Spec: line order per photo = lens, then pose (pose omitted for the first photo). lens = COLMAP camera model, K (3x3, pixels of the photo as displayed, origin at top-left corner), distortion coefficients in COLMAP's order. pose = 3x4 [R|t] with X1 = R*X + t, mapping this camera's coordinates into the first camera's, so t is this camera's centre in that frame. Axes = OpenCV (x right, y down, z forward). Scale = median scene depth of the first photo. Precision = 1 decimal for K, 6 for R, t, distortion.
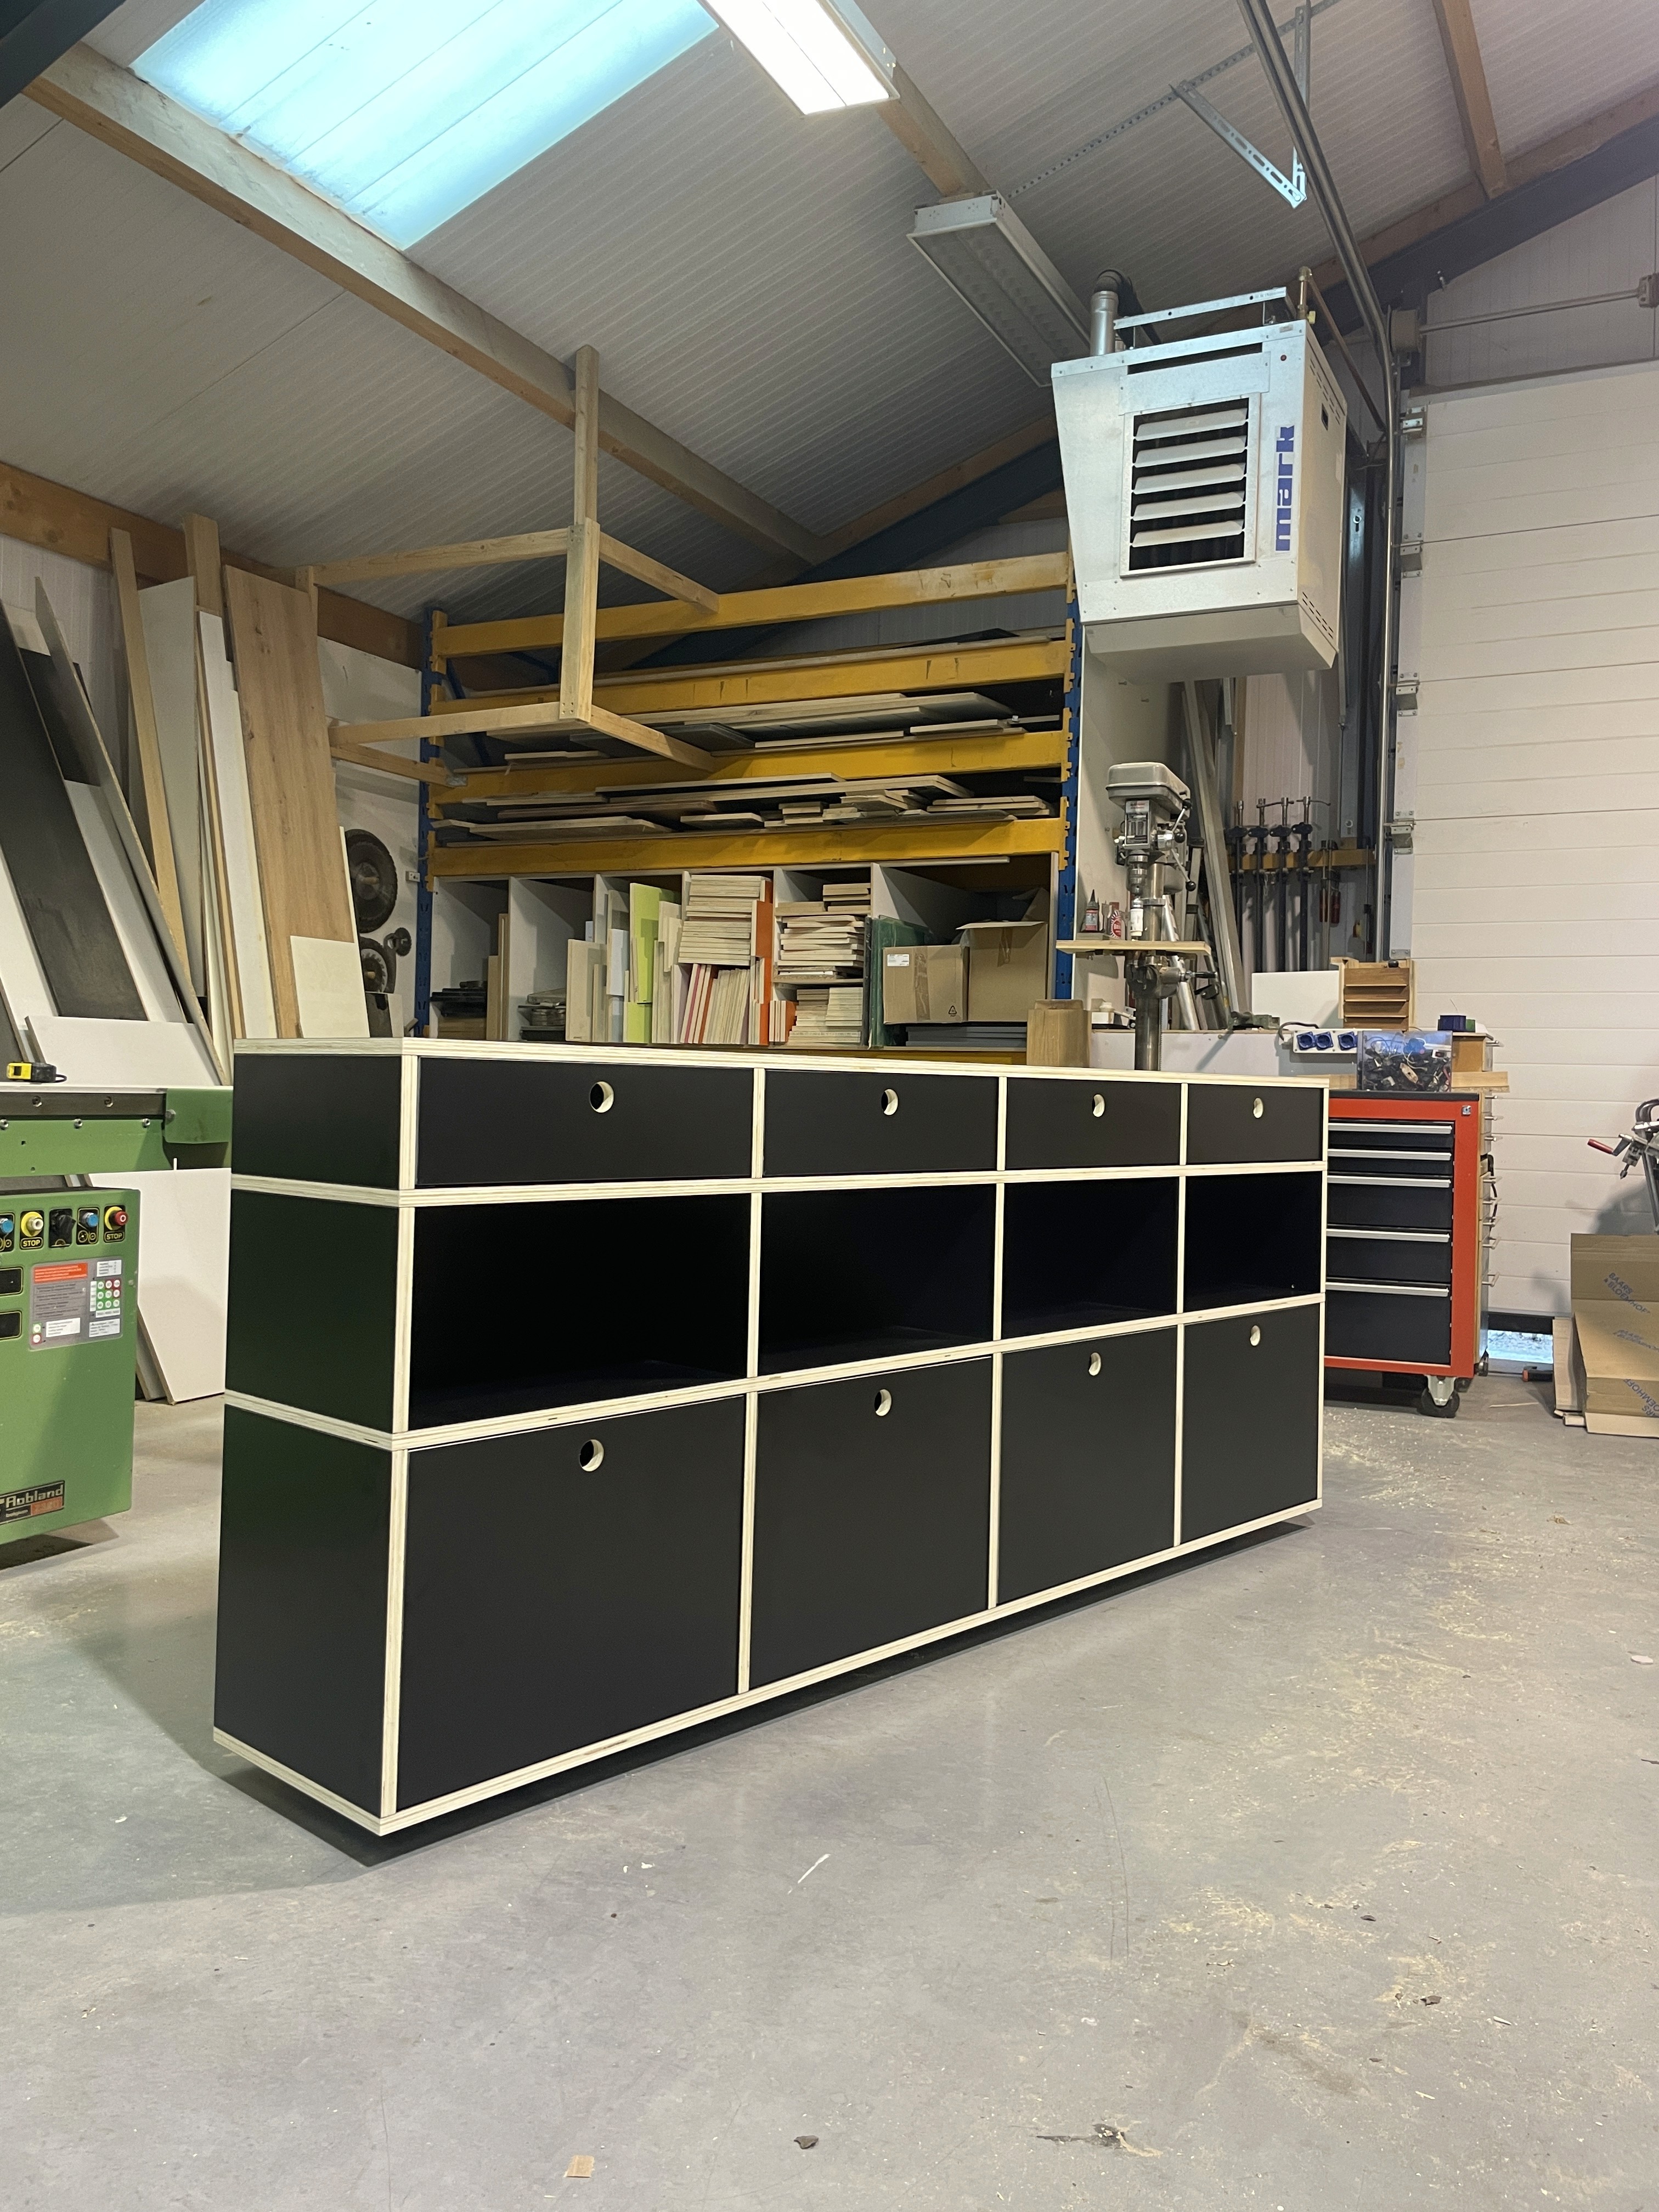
lens RADIAL K [[1678.9, 0, 830.9], [0, 1678.9, 1082.8], [0, 0, 1]] dist [0.086517, -0.121736]
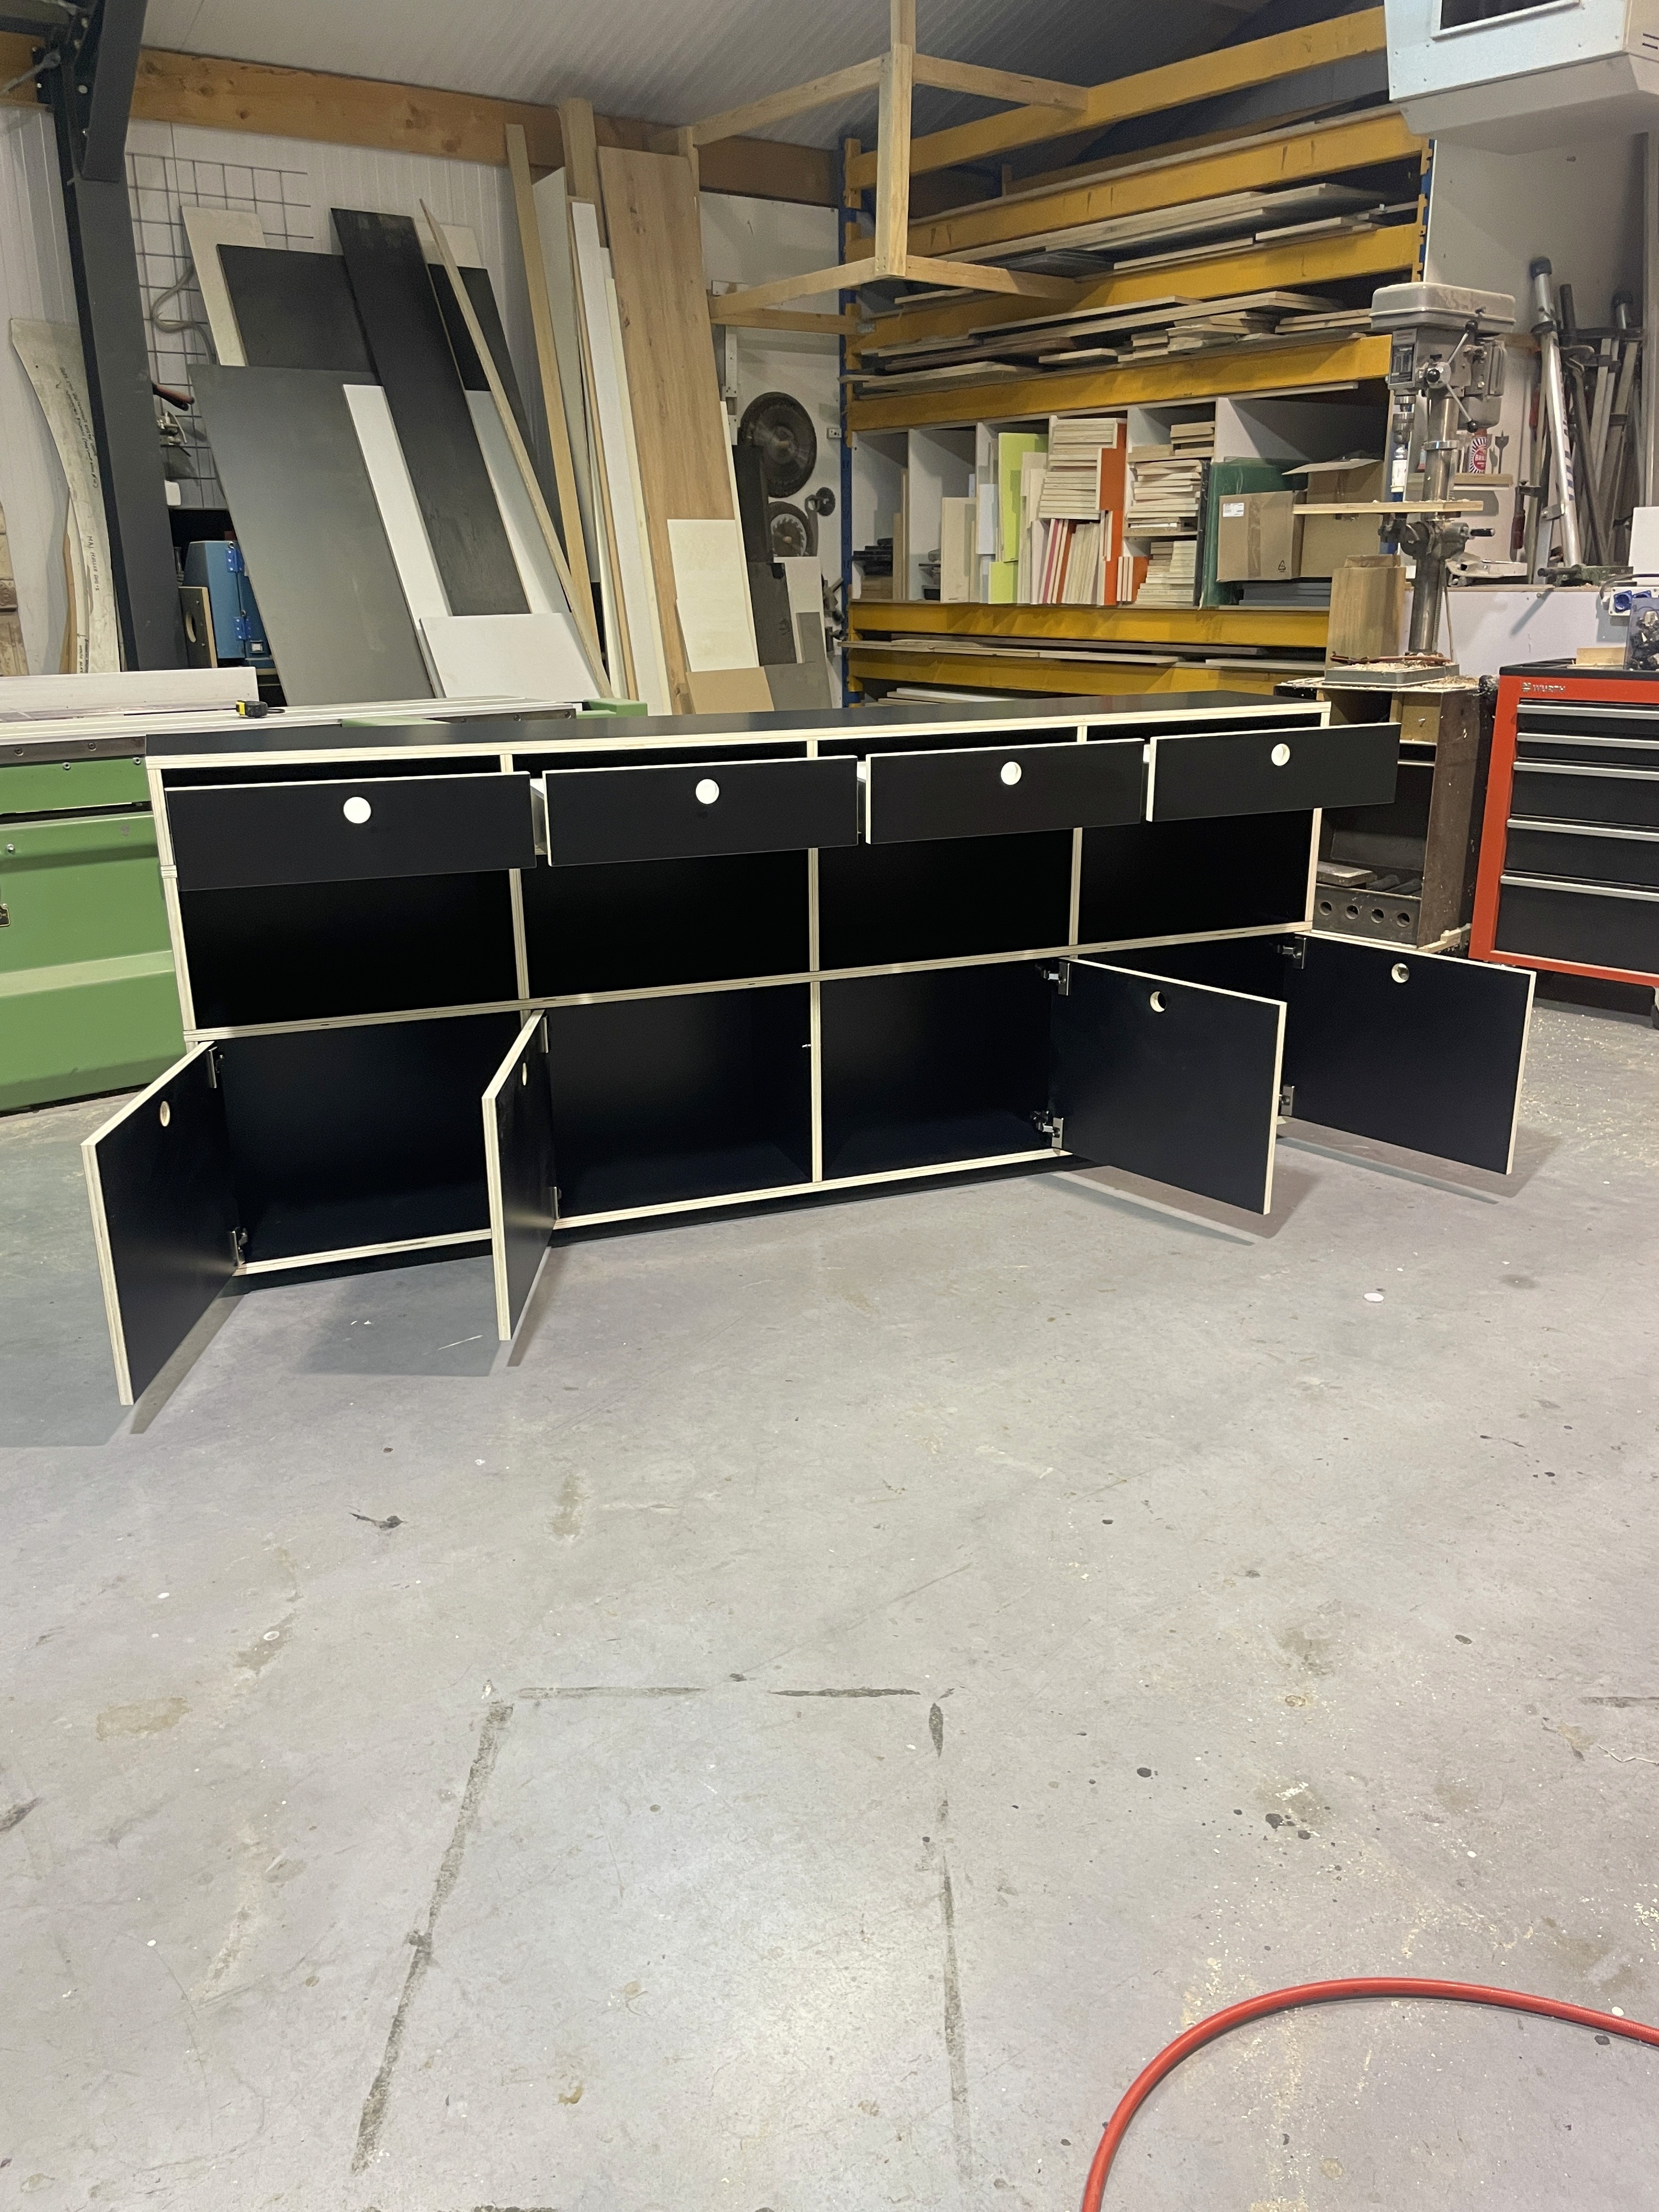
lens RADIAL K [[1678.9, 0, 824.5], [0, 1678.9, 1110.9], [0, 0, 1]] dist [0.086517, -0.121736]
pose [[0.896729, 0.103658, -0.430271, 0.287661], [0.035206, 0.952398, 0.302818, -0.049922], [0.441178, -0.286693, 0.850393, -0.009598]]
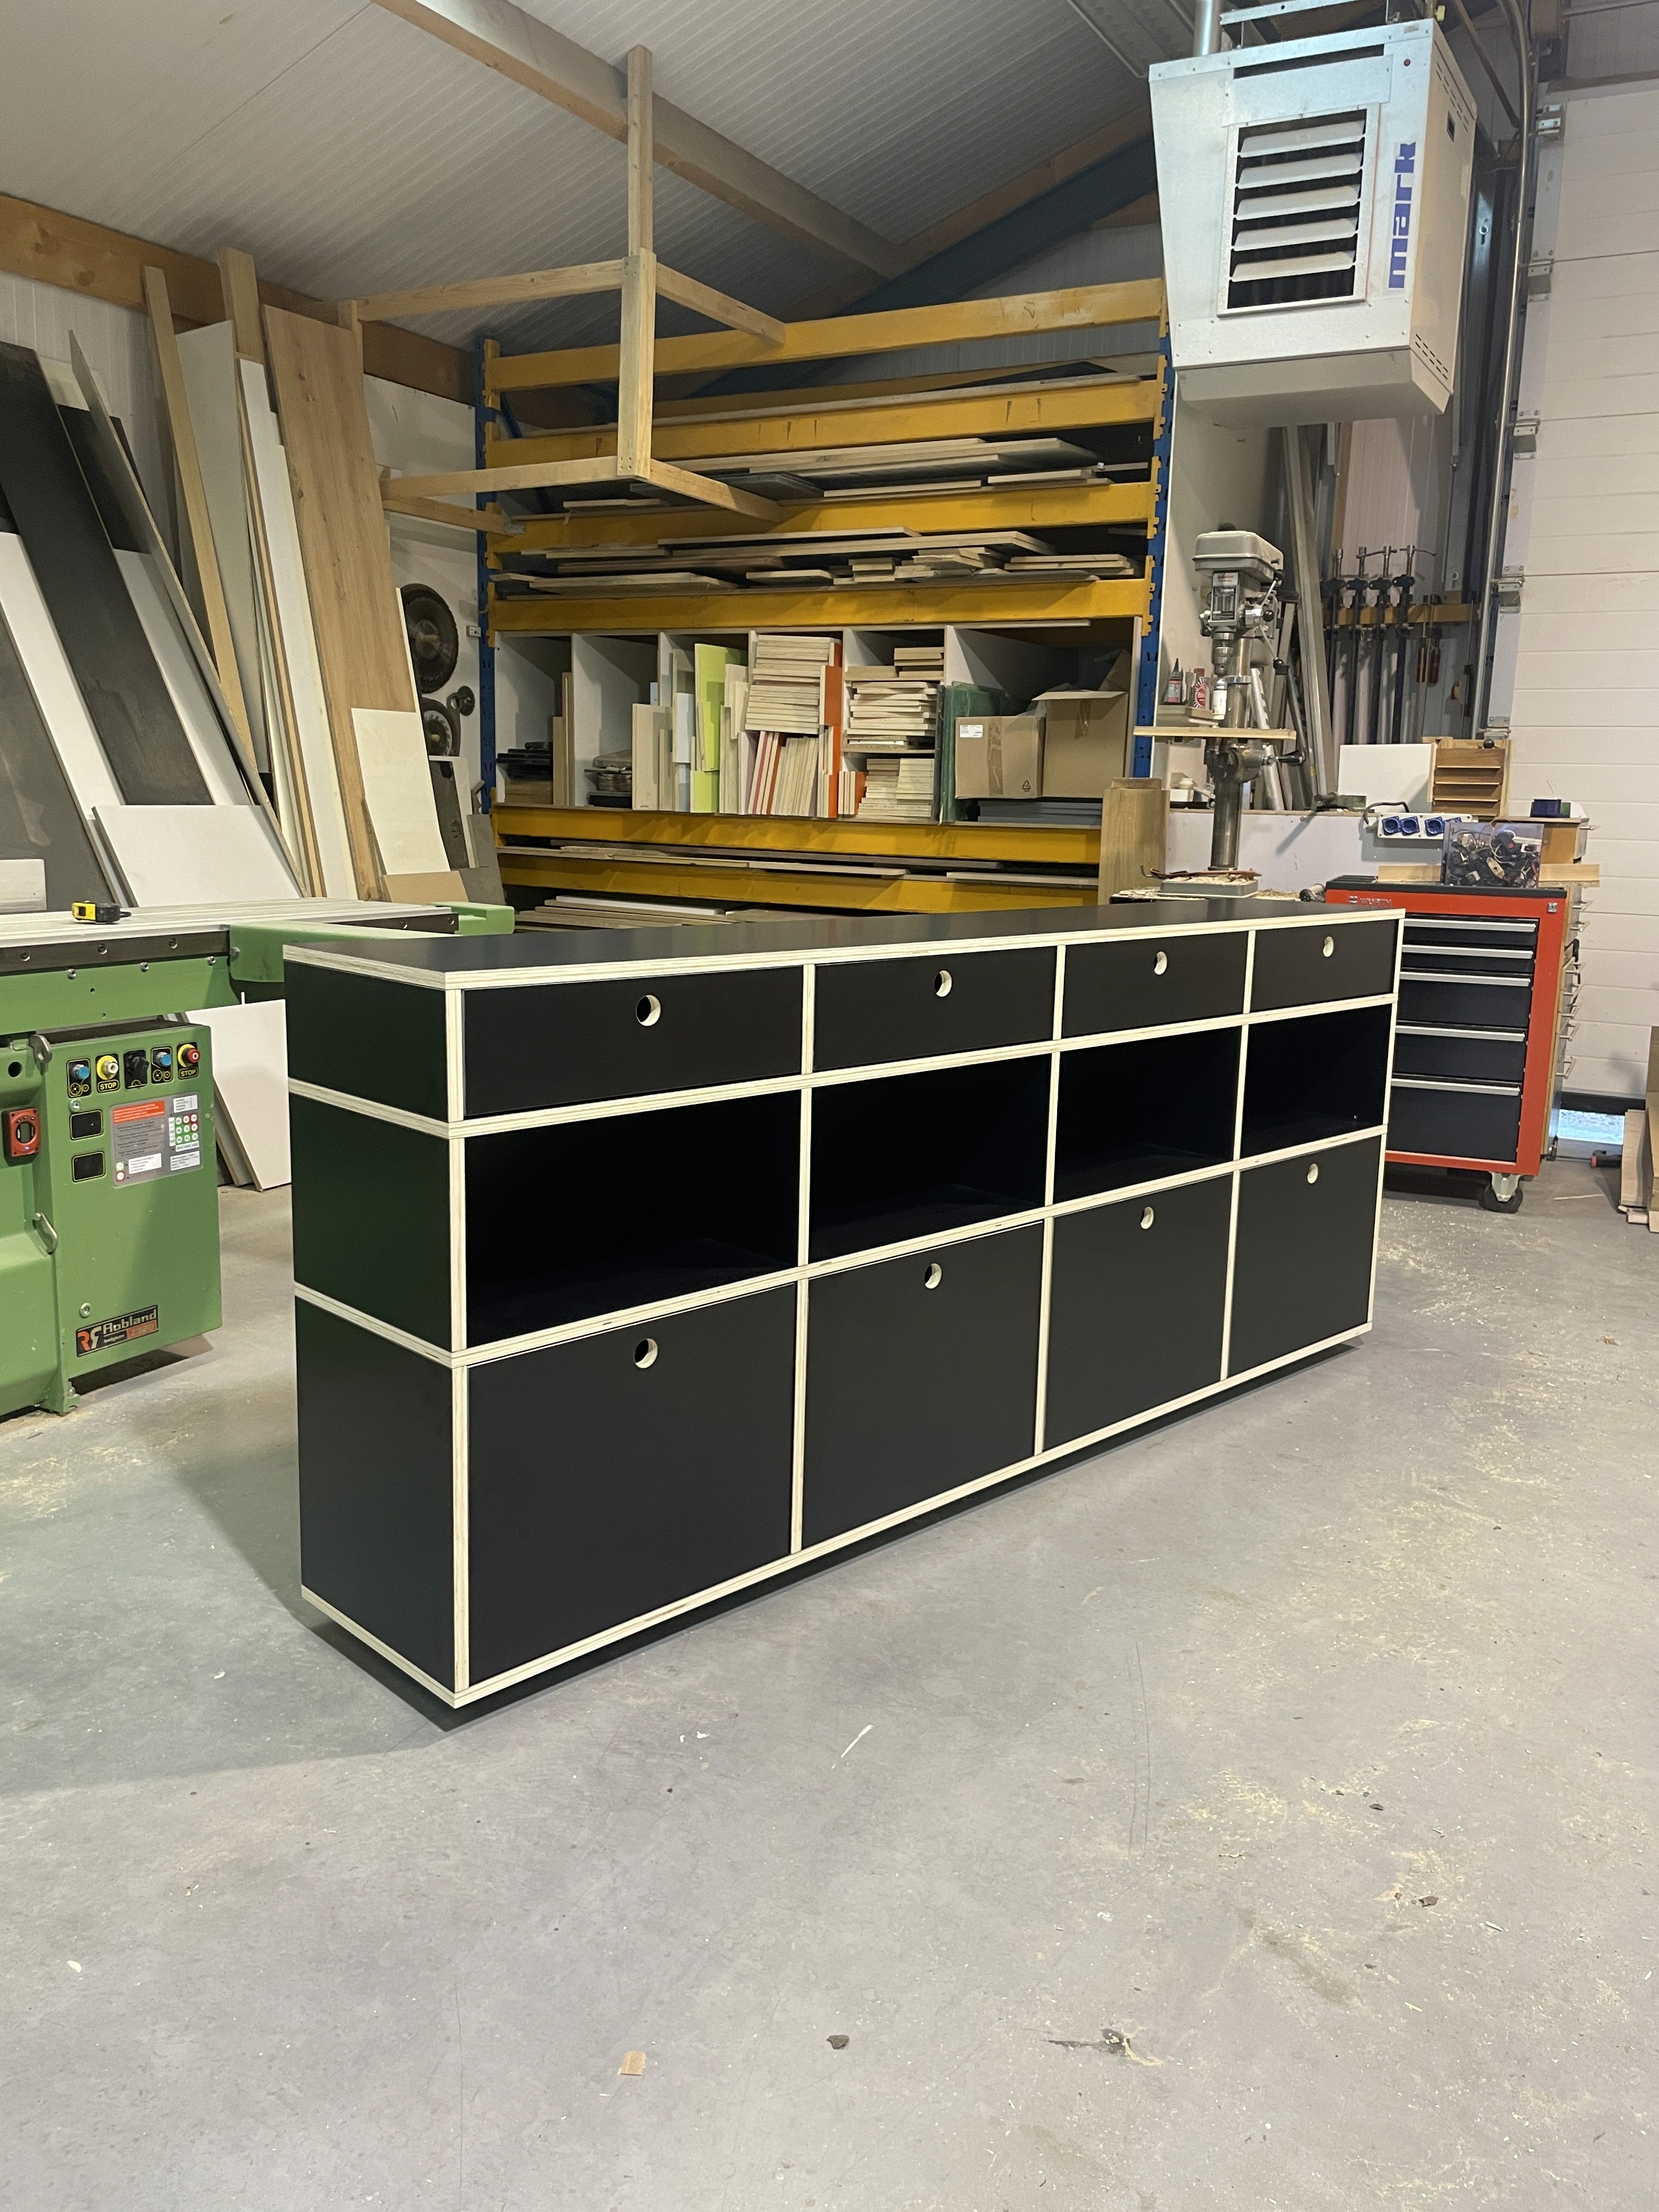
lens RADIAL K [[1678.9, 0, 839.4], [0, 1678.9, 1082.1], [0, 0, 1]] dist [0.086517, -0.121736]
pose [[0.999084, 0.008027, -0.042030, 0.006865], [-0.000566, 0.984641, 0.174590, -0.044678], [0.042786, -0.174406, 0.983744, 0.006202]]
